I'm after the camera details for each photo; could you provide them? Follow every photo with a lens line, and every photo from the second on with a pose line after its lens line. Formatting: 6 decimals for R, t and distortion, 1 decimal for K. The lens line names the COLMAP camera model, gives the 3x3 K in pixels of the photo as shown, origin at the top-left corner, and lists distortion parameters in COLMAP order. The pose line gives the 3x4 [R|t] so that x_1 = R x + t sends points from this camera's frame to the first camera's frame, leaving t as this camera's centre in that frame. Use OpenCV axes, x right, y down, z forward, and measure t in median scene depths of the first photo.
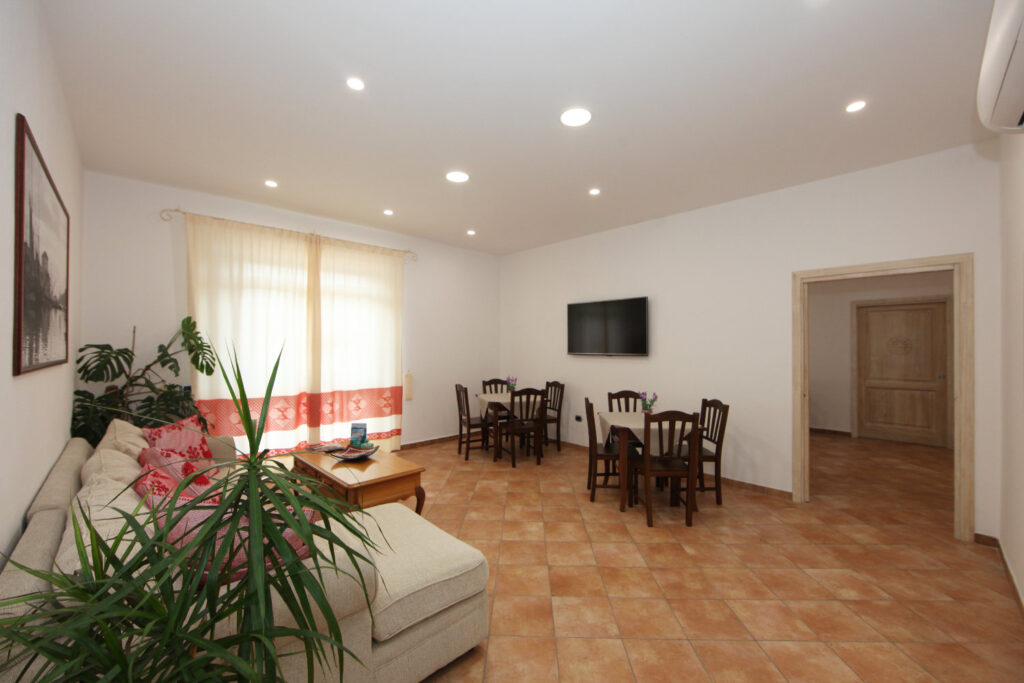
lens RADIAL K [[406.7, 0, 512.0], [0, 406.7, 341.5], [0, 0, 1]] dist [0.001700, 0.000161]
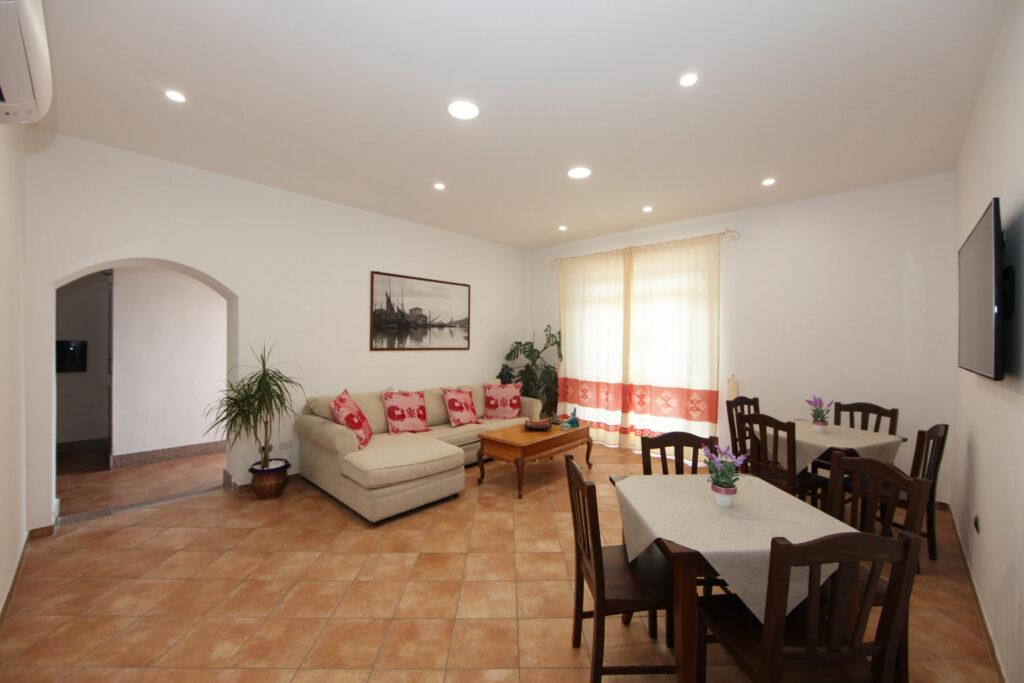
lens RADIAL K [[401.2, 0, 512.0], [0, 401.2, 341.5], [0, 0, 1]] dist [-0.002688, -0.000127]
pose [[0.047253, -0.001270, -0.998882, 0.622148], [0.001341, 0.999998, -0.001208, 0.006014], [0.998882, -0.001282, 0.047255, 0.591838]]
